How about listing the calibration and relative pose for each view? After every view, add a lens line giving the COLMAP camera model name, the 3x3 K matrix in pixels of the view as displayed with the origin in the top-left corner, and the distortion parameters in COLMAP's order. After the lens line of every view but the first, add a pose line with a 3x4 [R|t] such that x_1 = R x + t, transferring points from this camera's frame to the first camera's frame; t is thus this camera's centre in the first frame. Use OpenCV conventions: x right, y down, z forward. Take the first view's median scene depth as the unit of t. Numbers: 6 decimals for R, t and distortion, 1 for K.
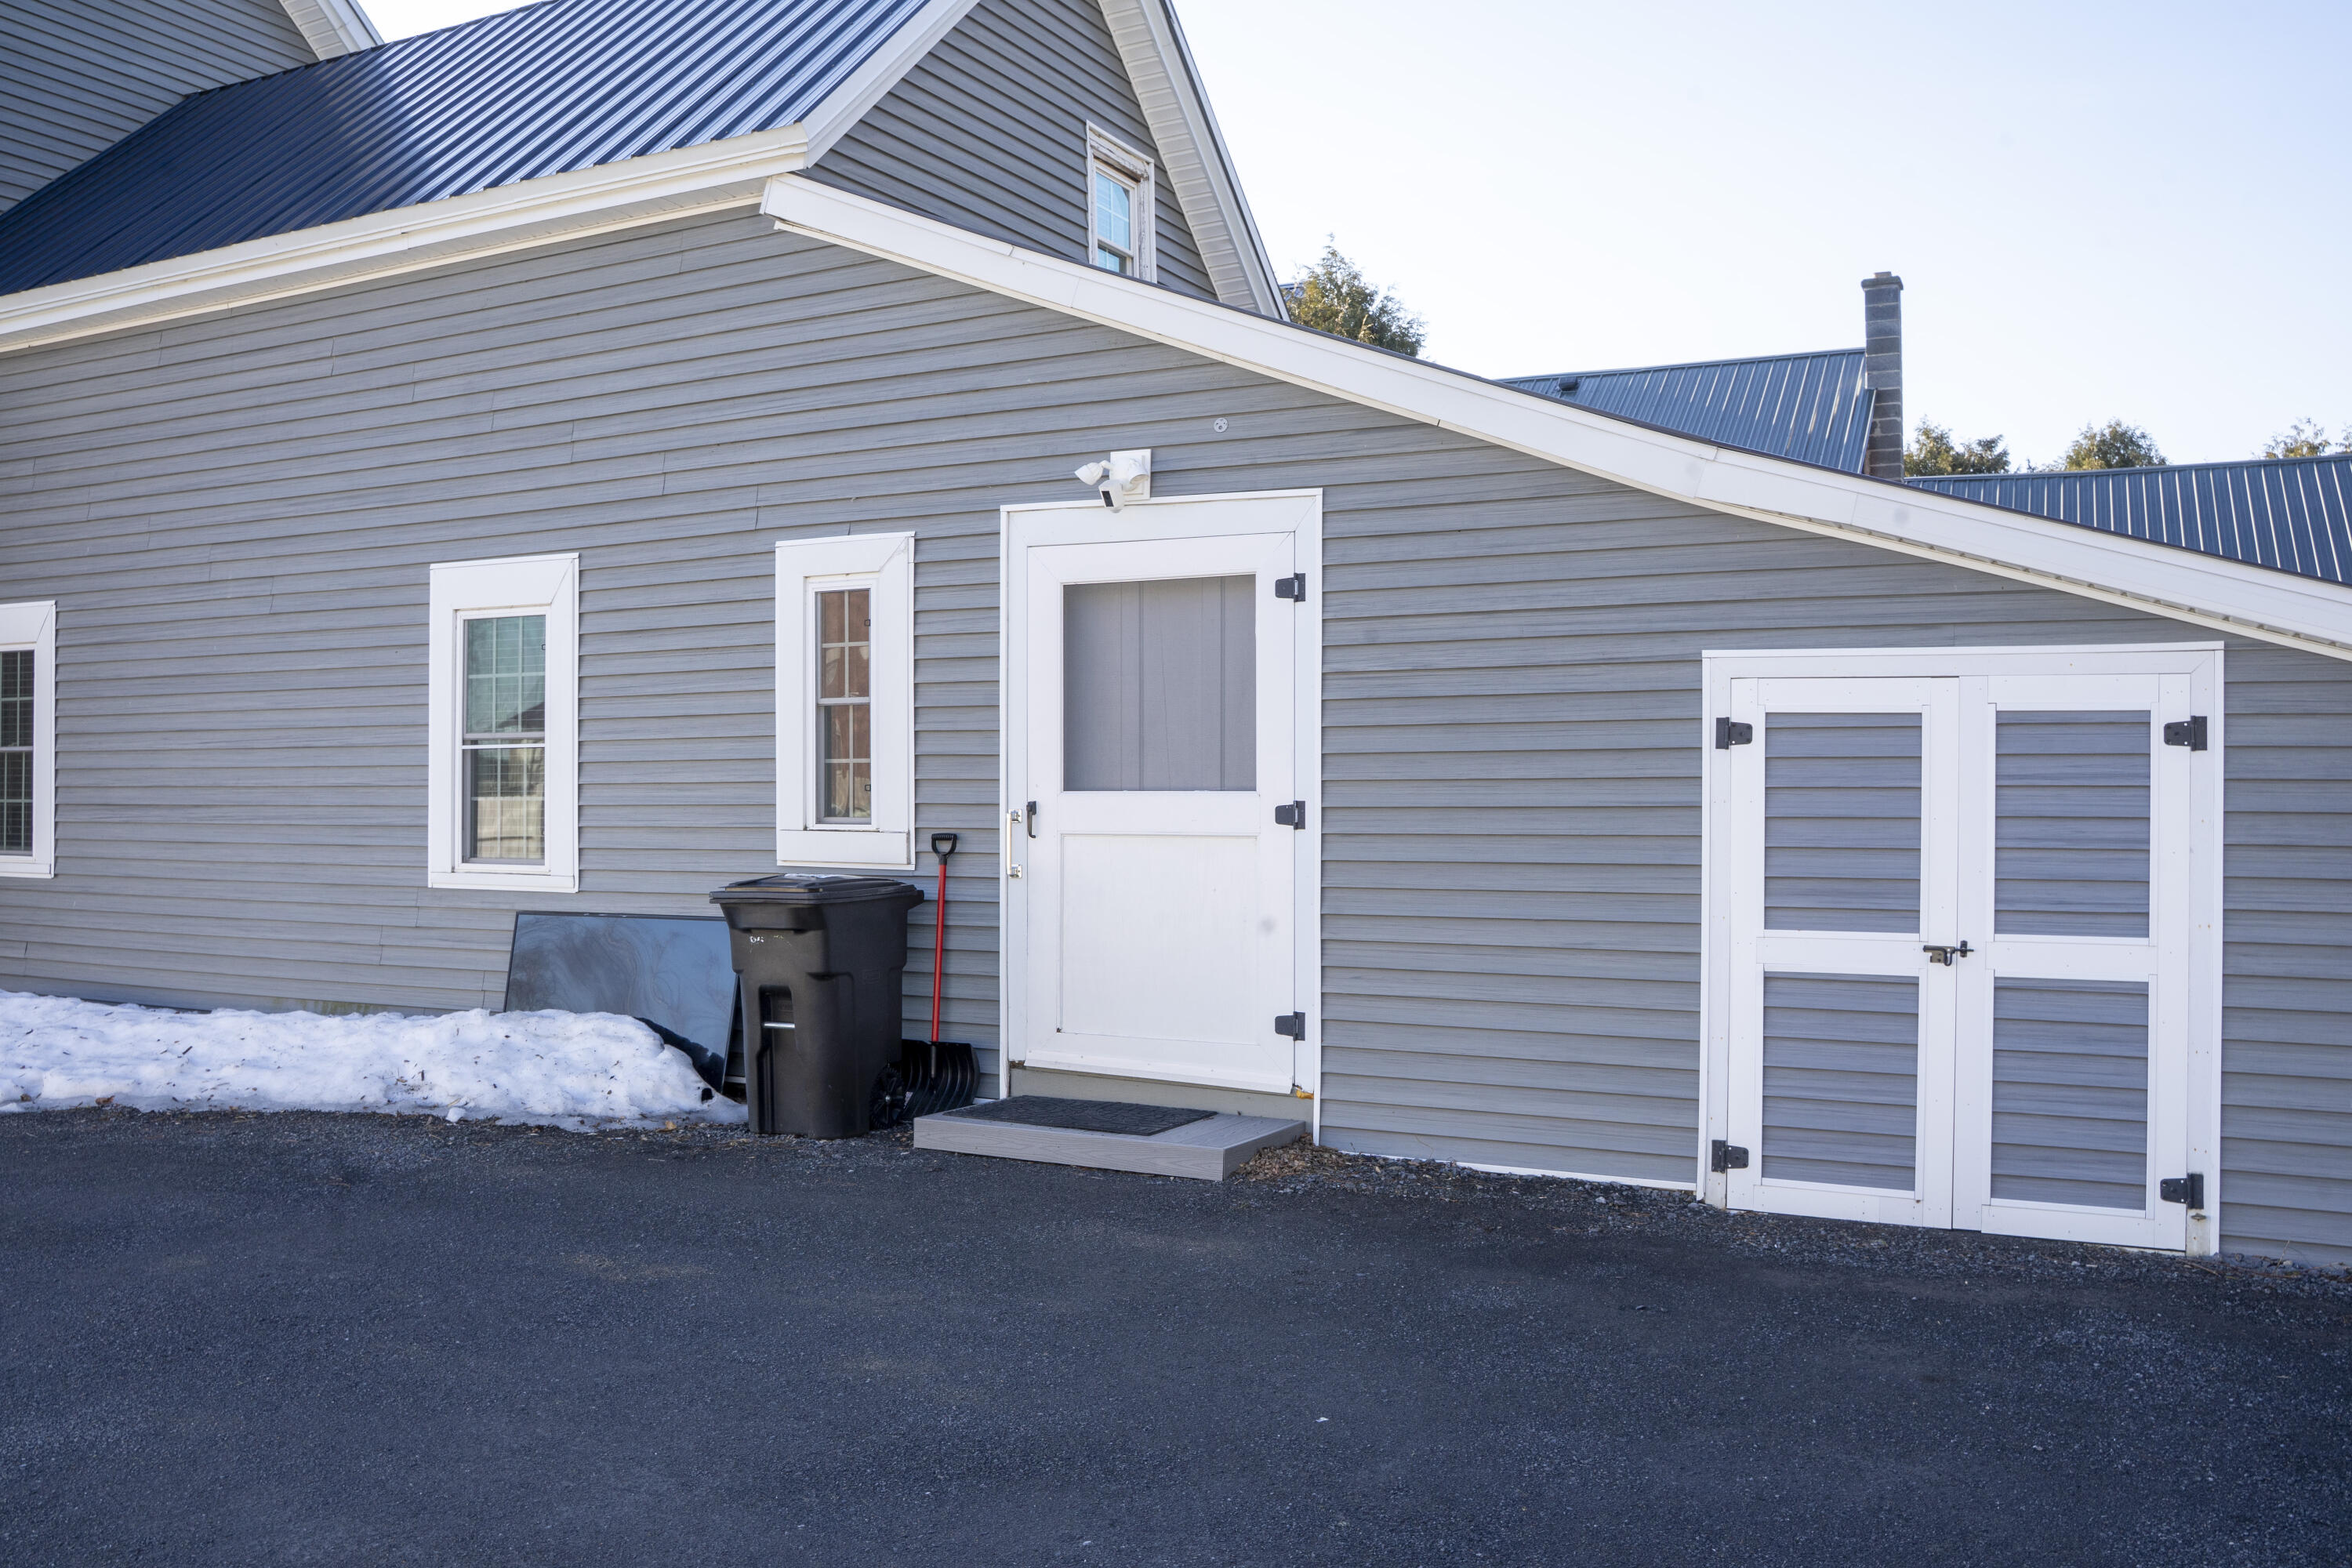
lens RADIAL K [[1969.1, 0, 1185.4], [0, 1969.1, 792.1], [0, 0, 1]] dist [-0.108491, 0.089727]
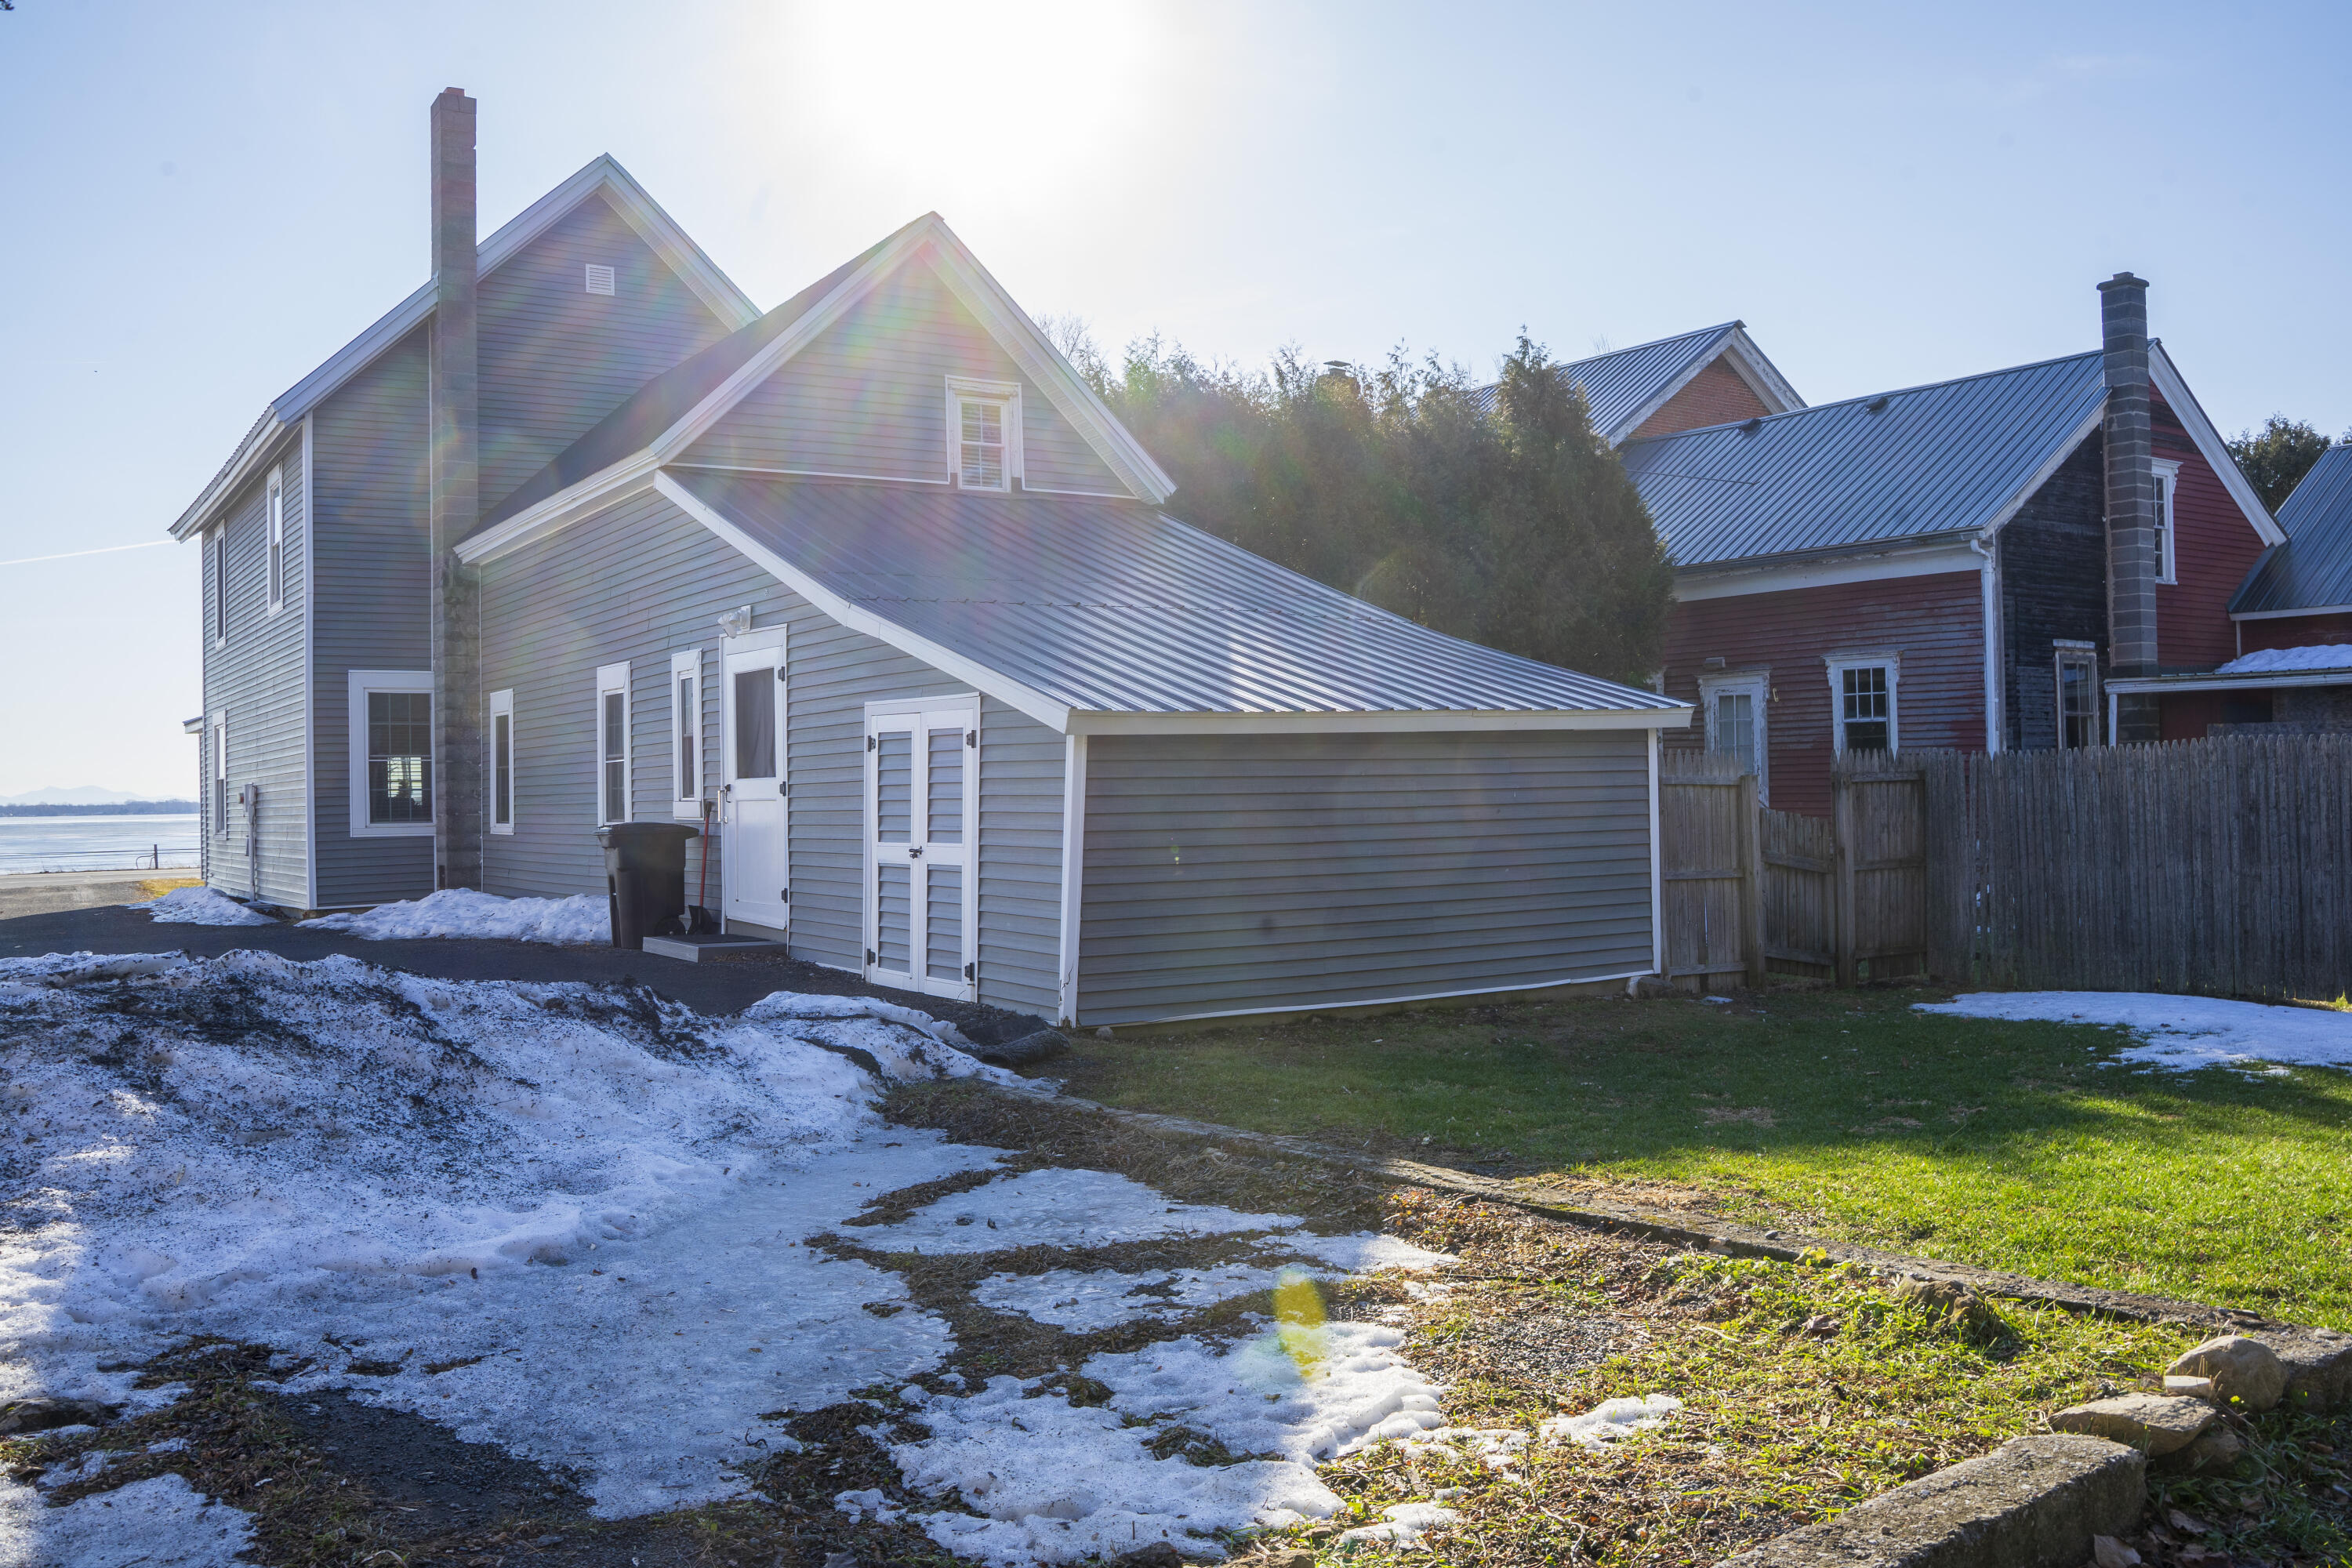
lens RADIAL K [[1969.1, 0, 1168.5], [0, 1969.1, 799.9], [0, 0, 1]] dist [-0.108491, 0.089727]
pose [[0.868743, -0.012125, -0.495114, 1.243161], [0.014583, 0.999893, 0.001101, 0.023588], [0.495048, -0.008177, 0.868827, -0.475394]]
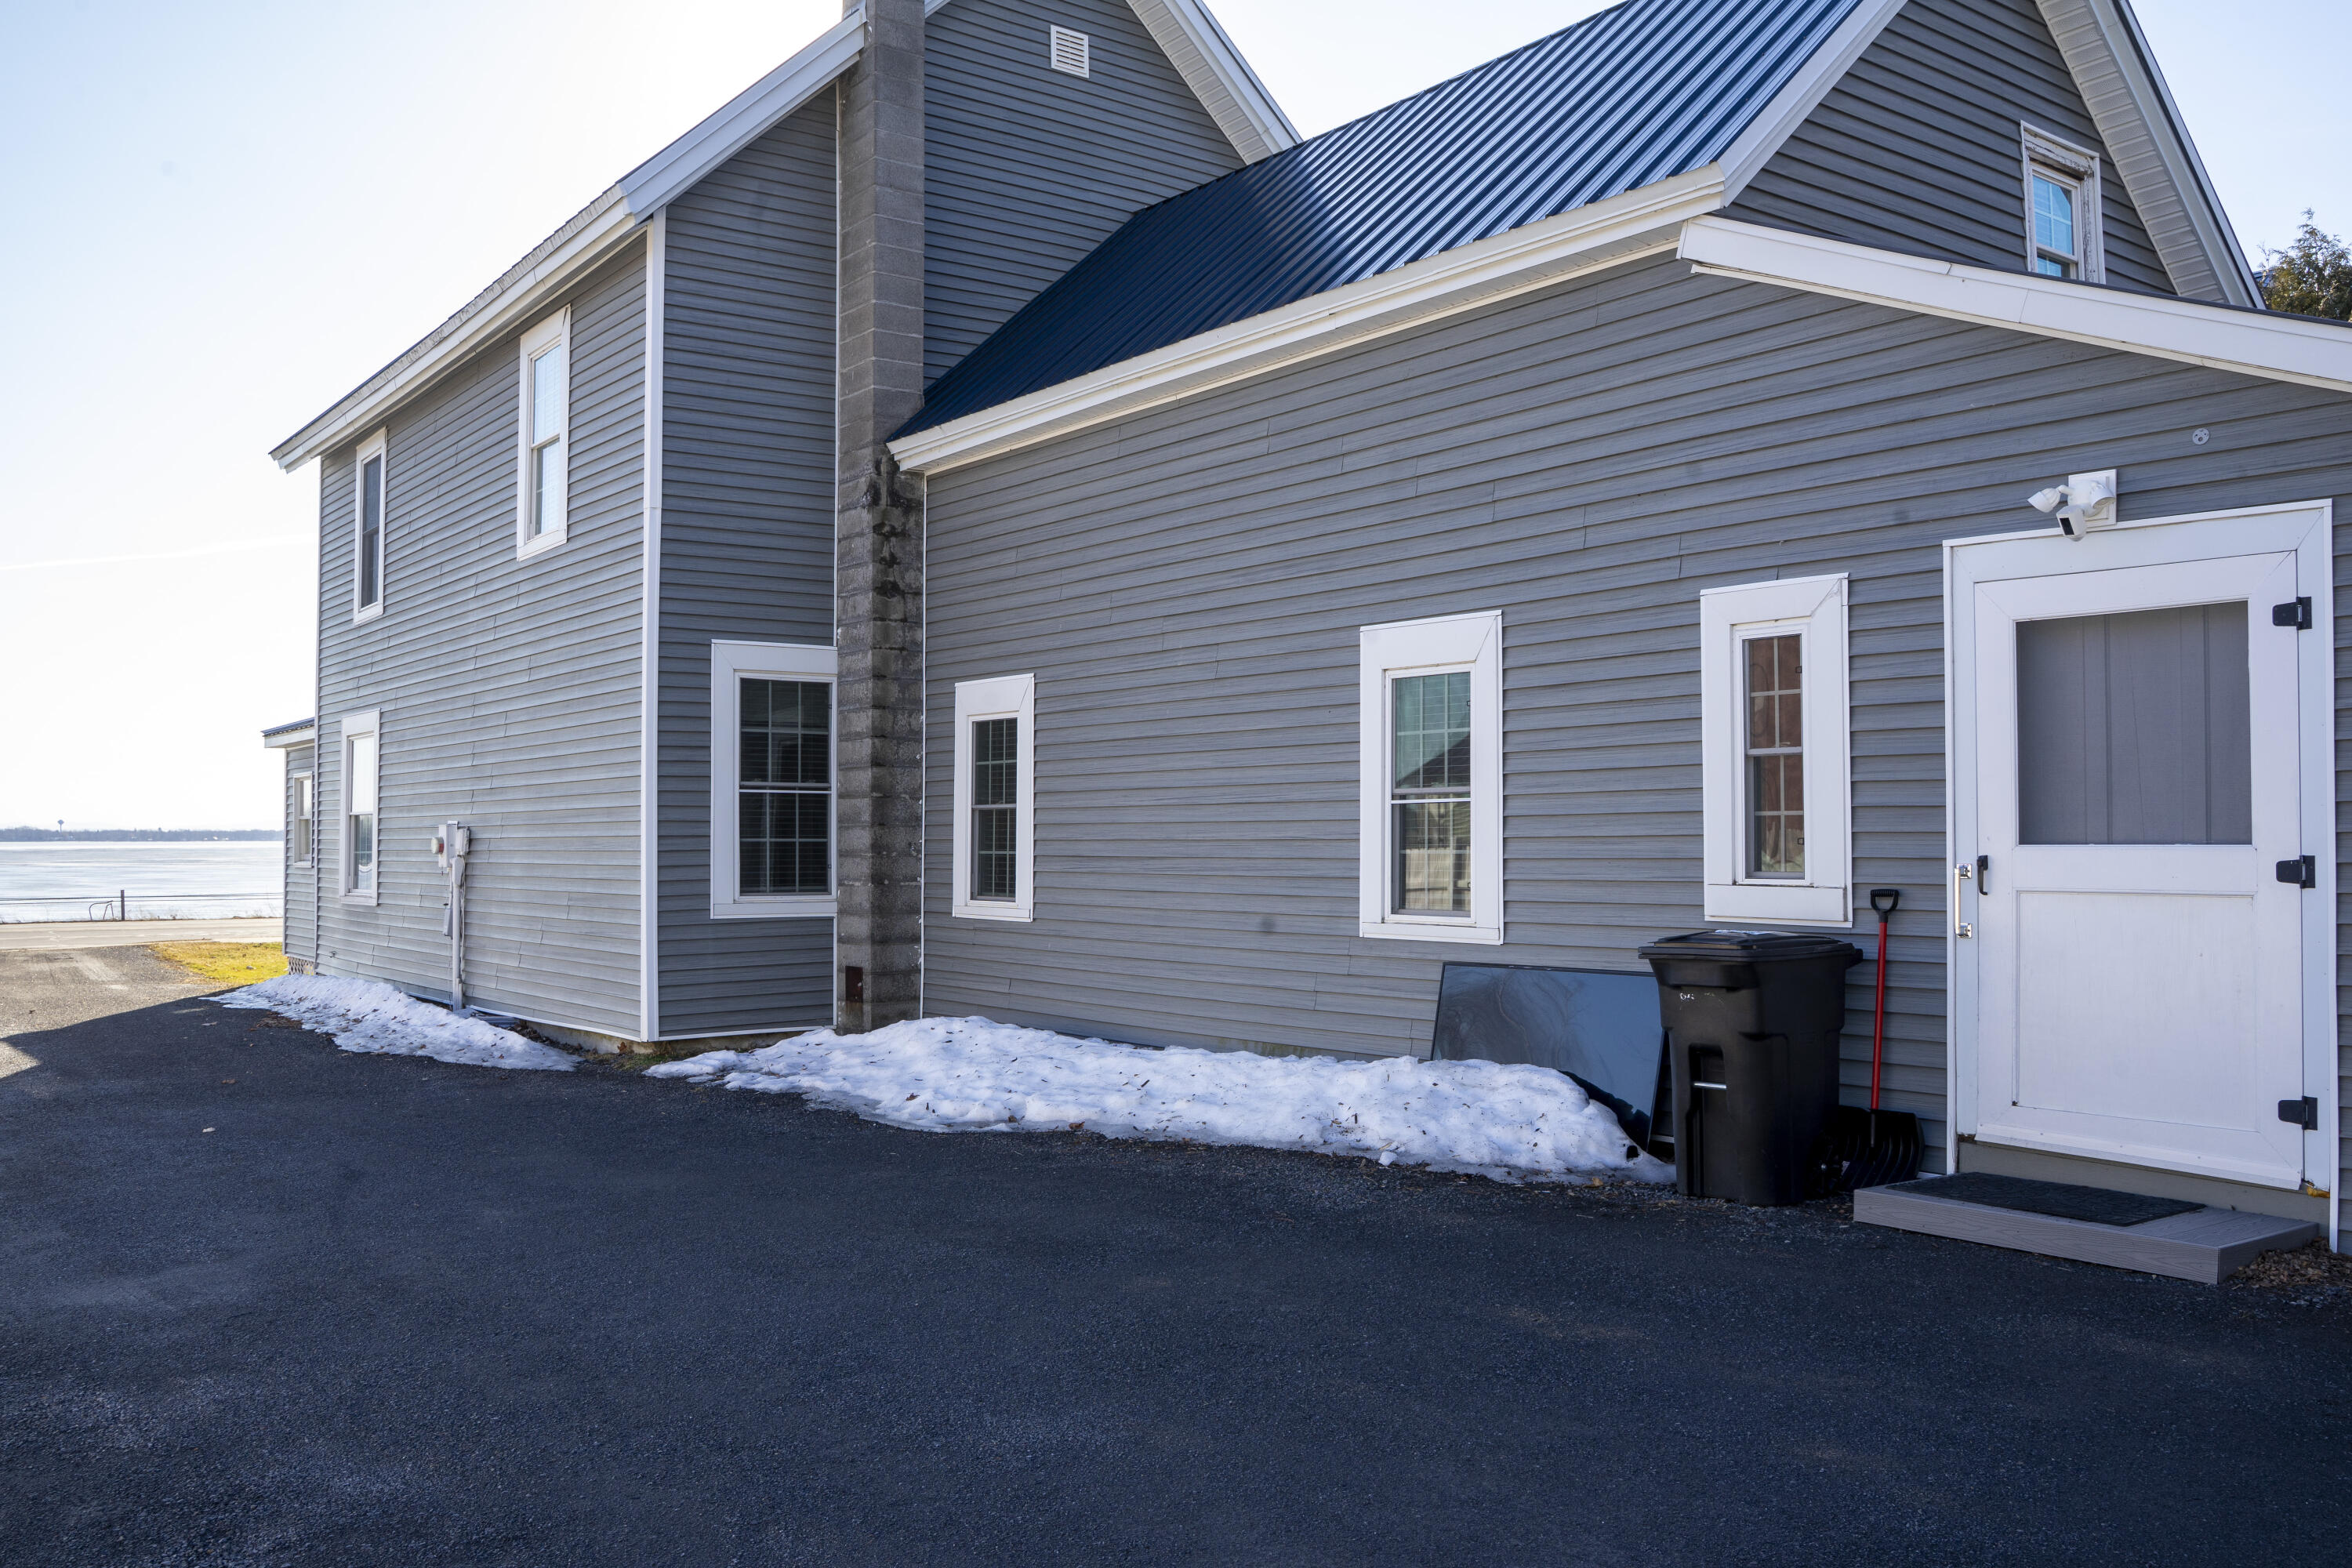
lens RADIAL K [[1969.1, 0, 1168.2], [0, 1969.1, 788.3], [0, 0, 1]] dist [-0.108491, 0.089727]
pose [[0.898201, -0.011936, -0.439422, -0.020835], [-0.000088, 0.999626, -0.027333, -0.001964], [0.439584, 0.024589, 0.897865, 0.007384]]
